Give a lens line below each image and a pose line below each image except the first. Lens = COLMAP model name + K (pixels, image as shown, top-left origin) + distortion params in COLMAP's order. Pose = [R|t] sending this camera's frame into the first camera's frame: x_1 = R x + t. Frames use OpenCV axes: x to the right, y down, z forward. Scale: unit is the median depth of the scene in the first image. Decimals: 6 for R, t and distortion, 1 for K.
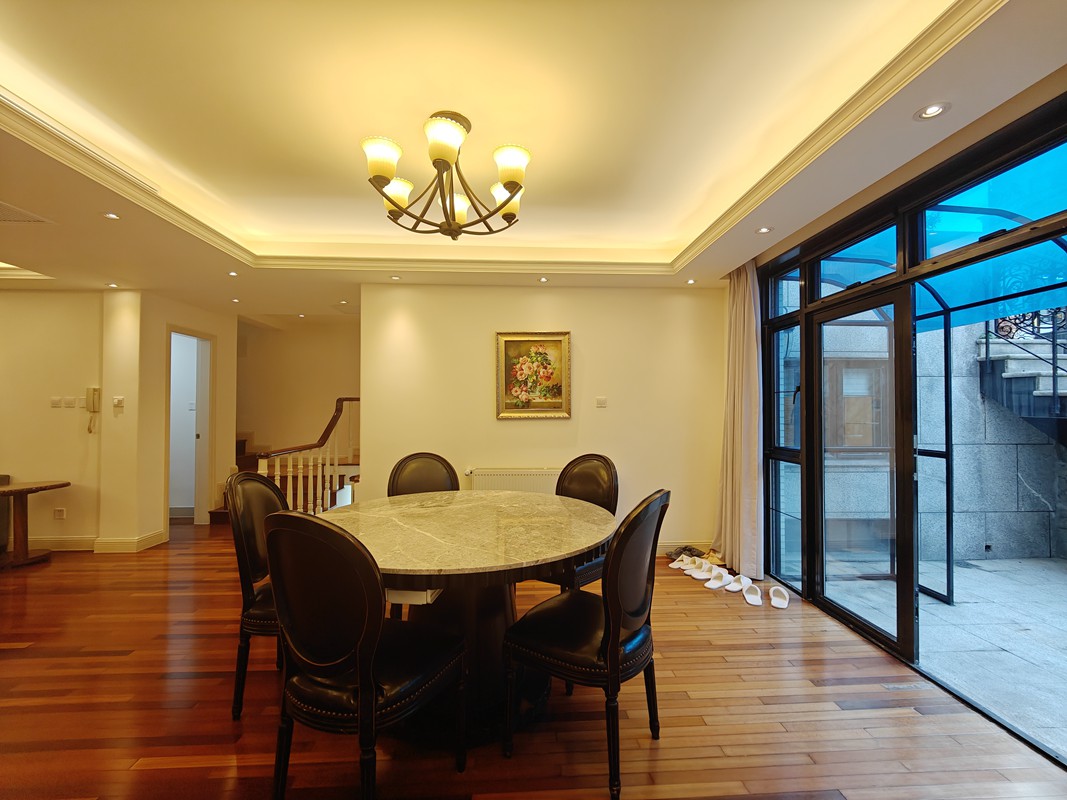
lens RADIAL K [[461.3, 0, 537.8], [0, 461.3, 402.3], [0, 0, 1]] dist [0.028529, -0.022803]
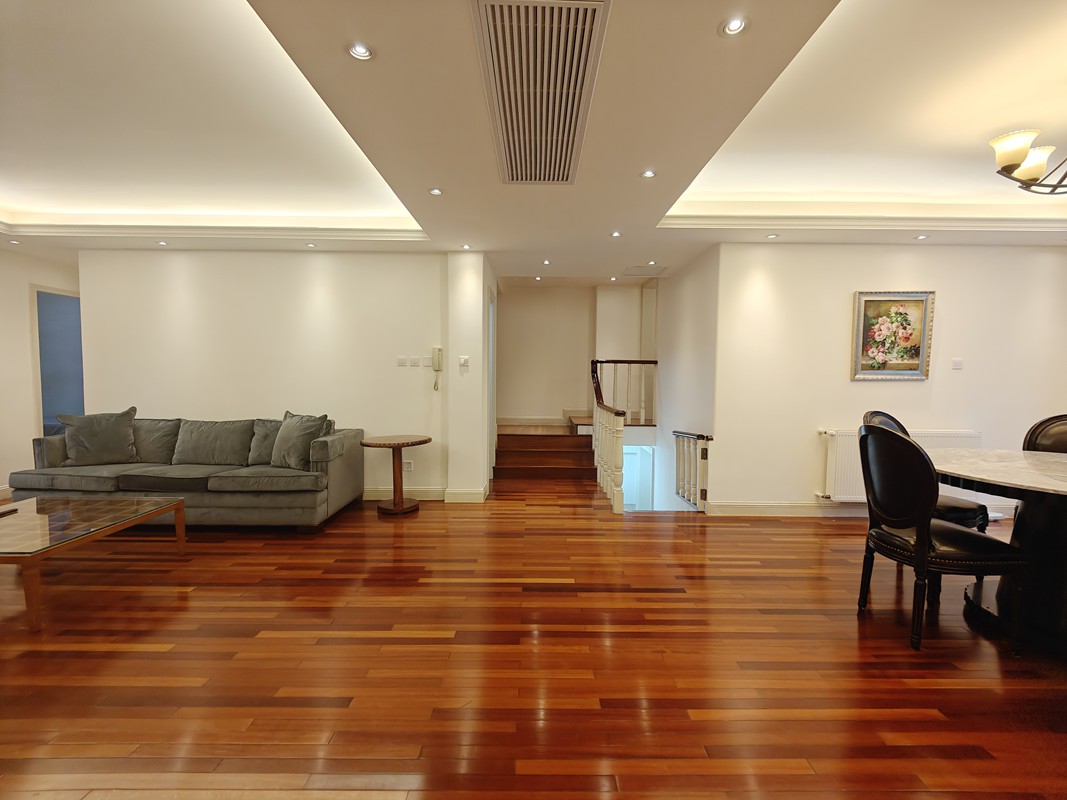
lens RADIAL K [[461.3, 0, 537.8], [0, 461.3, 402.3], [0, 0, 1]] dist [0.028529, -0.022803]
pose [[0.998621, 0.010399, -0.051457, -0.709645], [-0.006409, 0.997002, 0.077113, 0.010569], [0.052105, -0.076677, 0.995694, -0.036518]]
